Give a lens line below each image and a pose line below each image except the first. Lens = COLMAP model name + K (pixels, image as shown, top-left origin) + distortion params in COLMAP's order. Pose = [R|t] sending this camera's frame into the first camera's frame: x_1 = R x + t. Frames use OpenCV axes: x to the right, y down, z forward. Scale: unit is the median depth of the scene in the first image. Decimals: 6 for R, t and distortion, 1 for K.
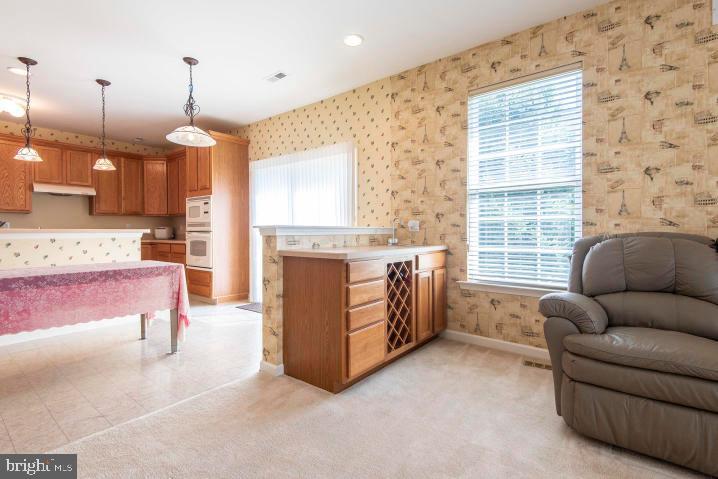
lens RADIAL K [[332.8, 0, 359.9], [0, 332.8, 235.8], [0, 0, 1]] dist [0.013221, -0.008718]
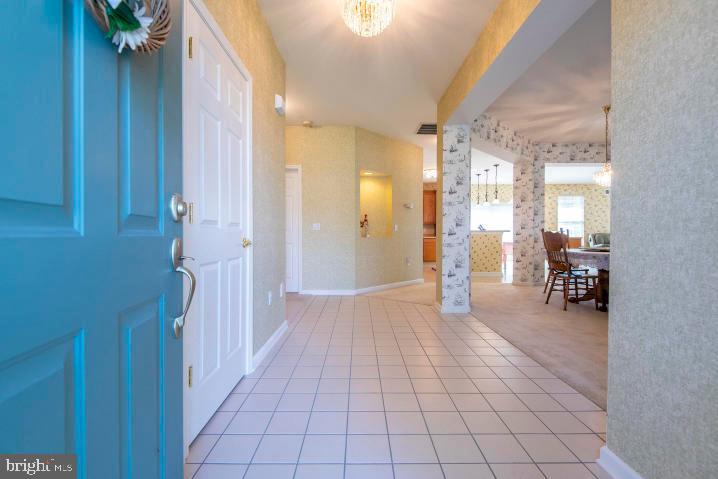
lens RADIAL K [[332.8, 0, 359.7], [0, 332.8, 240.2], [0, 0, 1]] dist [0.013221, -0.008718]
pose [[0.792441, -0.006672, 0.609913, -3.579246], [0.005863, 0.999977, 0.003321, 0.042049], [-0.609921, 0.000944, 0.792462, -0.576002]]
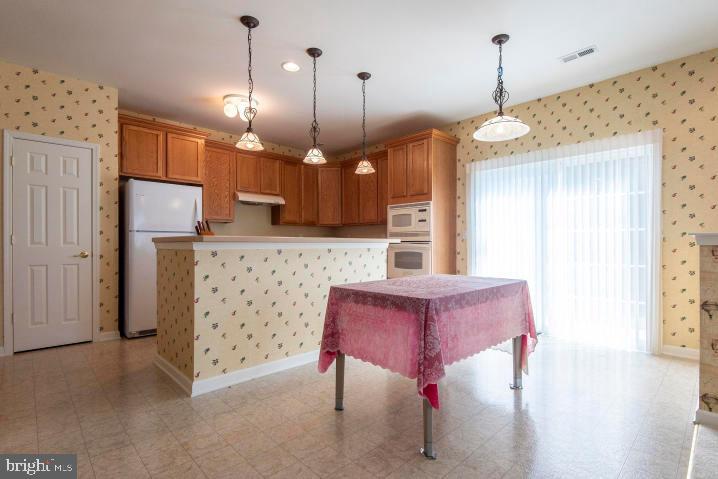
lens RADIAL K [[347.8, 0, 363.6], [0, 347.8, 244.5], [0, 0, 1]] dist [0.000850, -0.002176]
pose [[0.989886, 0.002122, -0.141846, -0.735710], [-0.003709, 0.999933, -0.010930, 0.007495], [0.141814, 0.011345, 0.989828, 0.085017]]
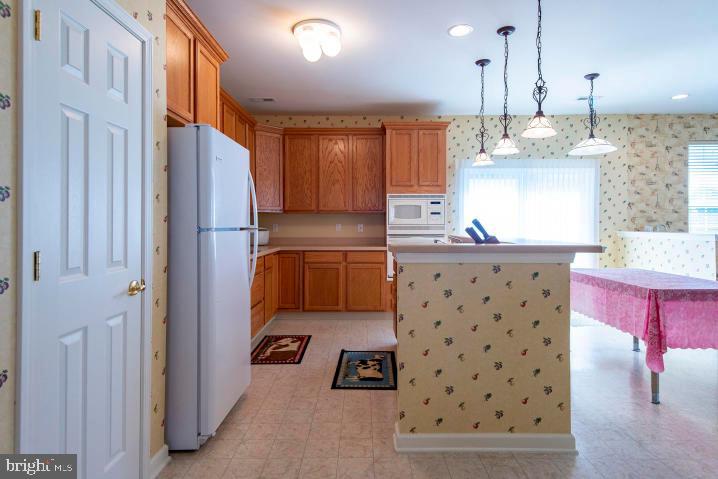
lens RADIAL K [[393.8, 0, 363.7], [0, 393.8, 223.1], [0, 0, 1]] dist [0.012736, -0.011067]
pose [[0.800563, 0.002690, 0.599243, -1.855670], [0.007002, 0.999880, -0.013844, -0.047809], [-0.599208, 0.015279, 0.800448, 0.446488]]
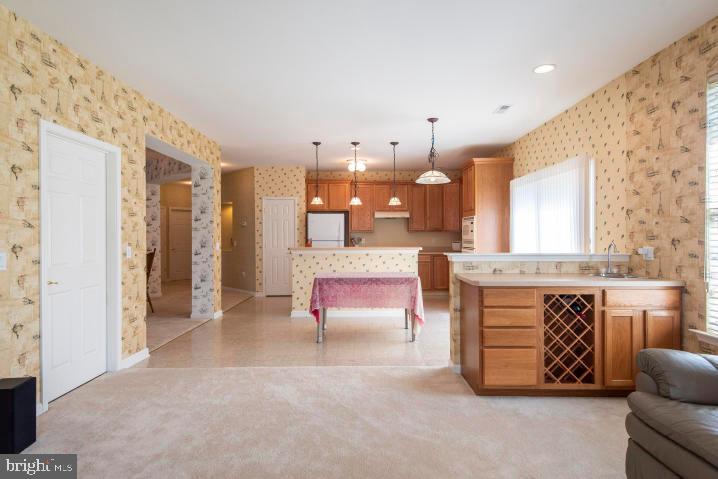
lens RADIAL K [[393.8, 0, 360.9], [0, 393.8, 238.2], [0, 0, 1]] dist [0.012736, -0.011067]
pose [[0.611910, 0.004150, -0.790917, 0.534891], [-0.007801, 0.999969, -0.000789, -0.064432], [0.790889, 0.006653, 0.611923, -0.147403]]
